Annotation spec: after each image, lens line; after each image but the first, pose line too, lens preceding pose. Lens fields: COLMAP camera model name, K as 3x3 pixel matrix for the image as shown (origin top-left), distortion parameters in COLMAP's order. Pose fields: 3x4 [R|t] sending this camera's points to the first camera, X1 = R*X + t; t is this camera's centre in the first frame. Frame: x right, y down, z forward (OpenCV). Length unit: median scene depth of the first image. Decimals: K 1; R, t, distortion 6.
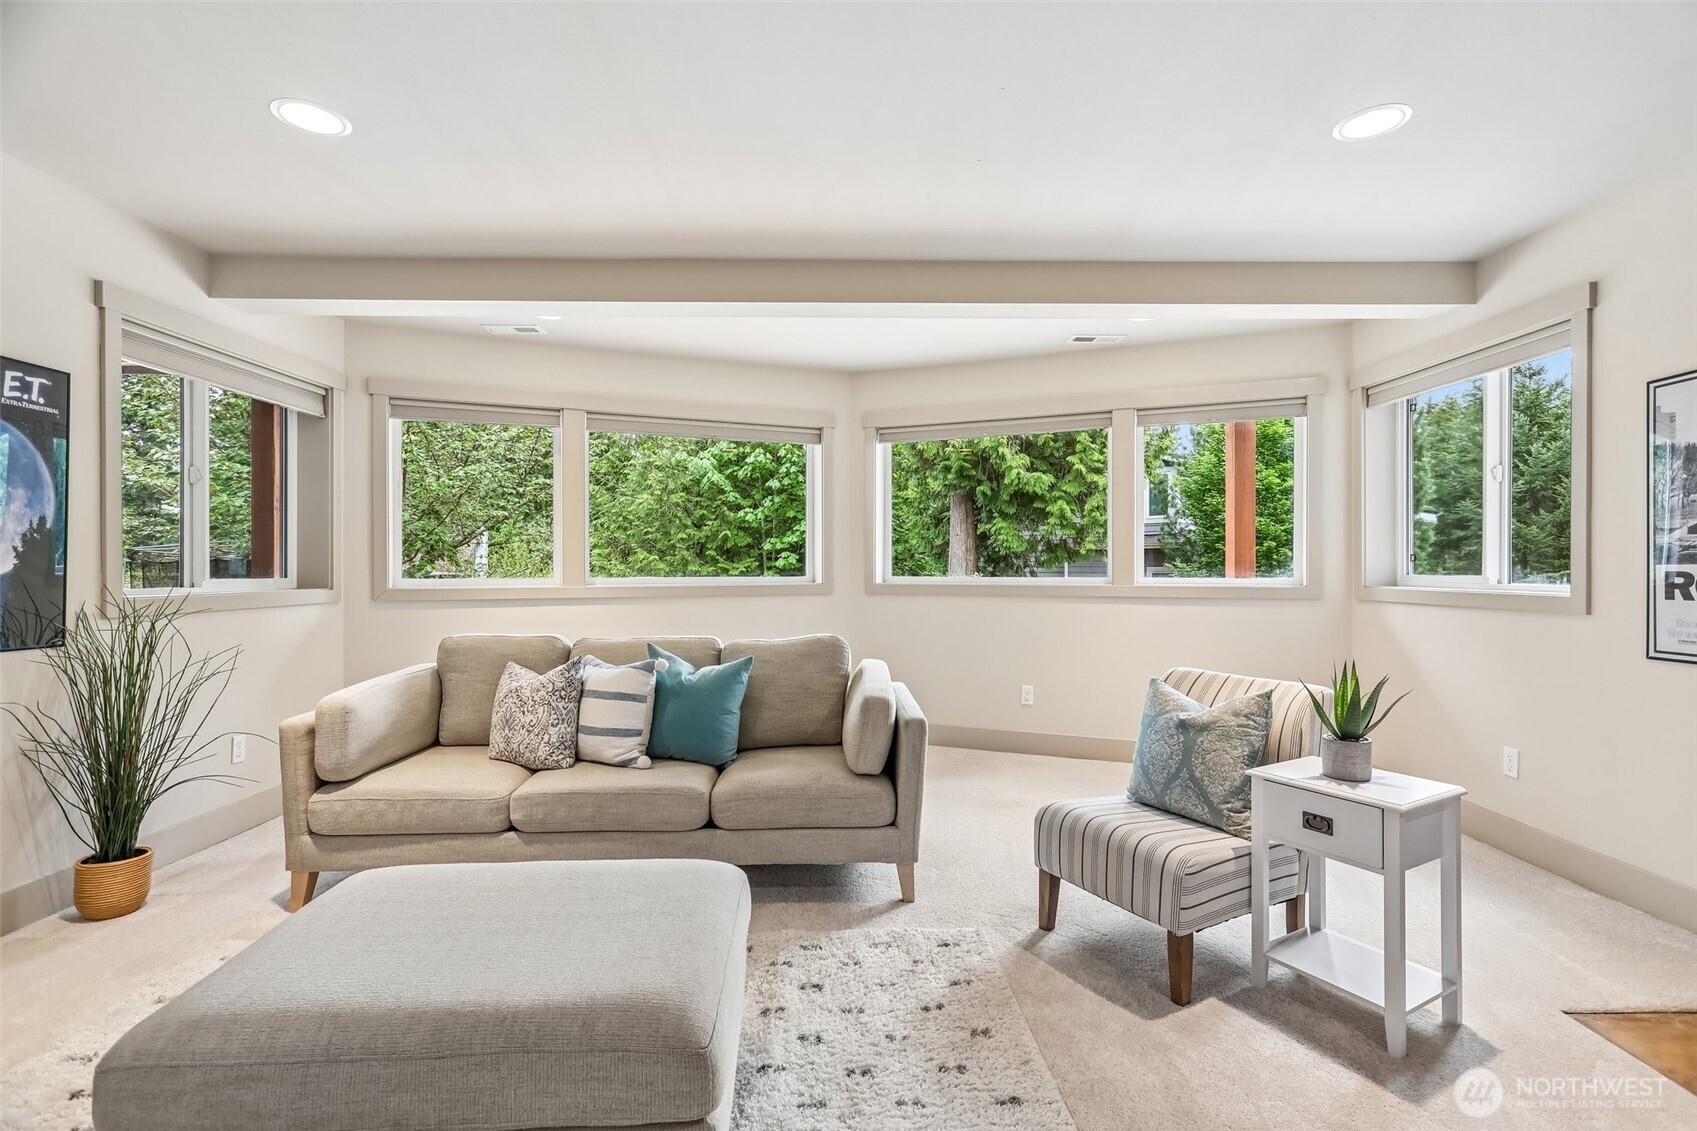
lens RADIAL K [[806.0, 0, 845.1], [0, 806.0, 564.0], [0, 0, 1]] dist [-0.003477, 0.002258]
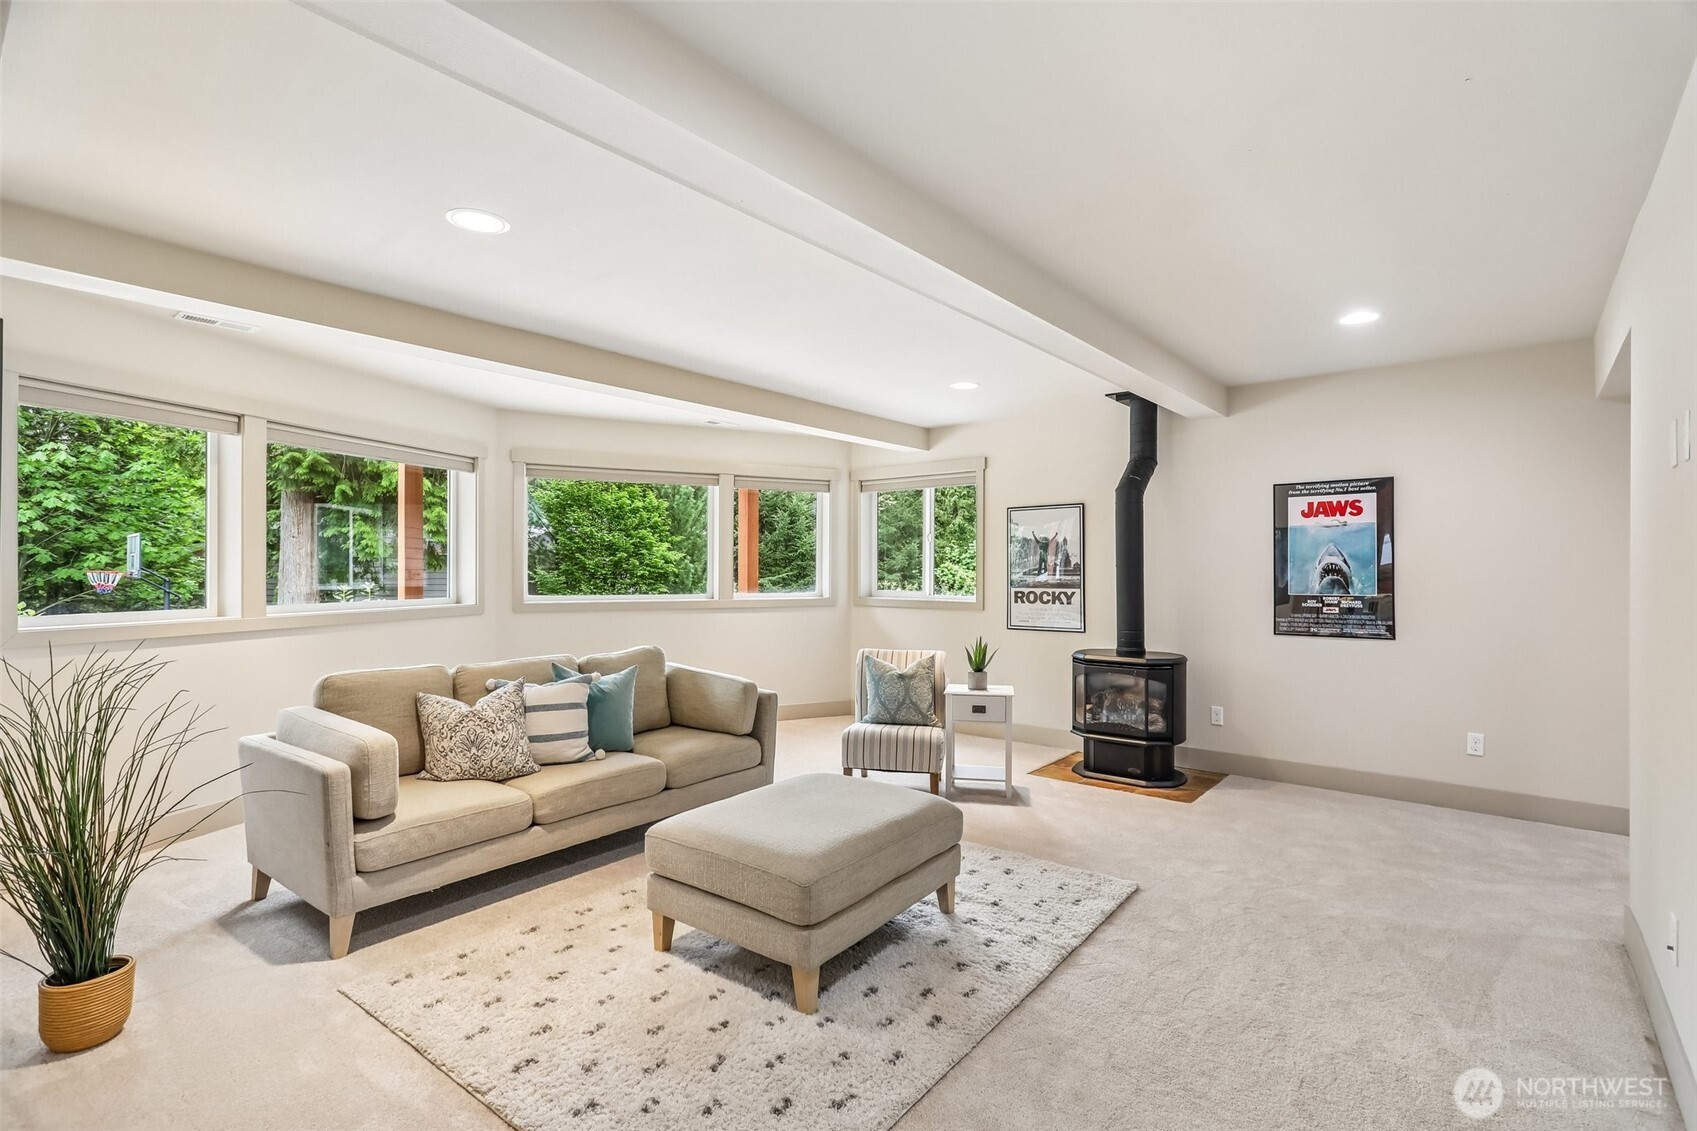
lens RADIAL K [[806.0, 0, 861.8], [0, 806.0, 566.7], [0, 0, 1]] dist [-0.003477, 0.002258]
pose [[0.633459, 0.004691, 0.773762, -0.953359], [-0.006539, 0.999978, -0.000710, -0.050308], [-0.773749, -0.004610, 0.633476, -0.118919]]
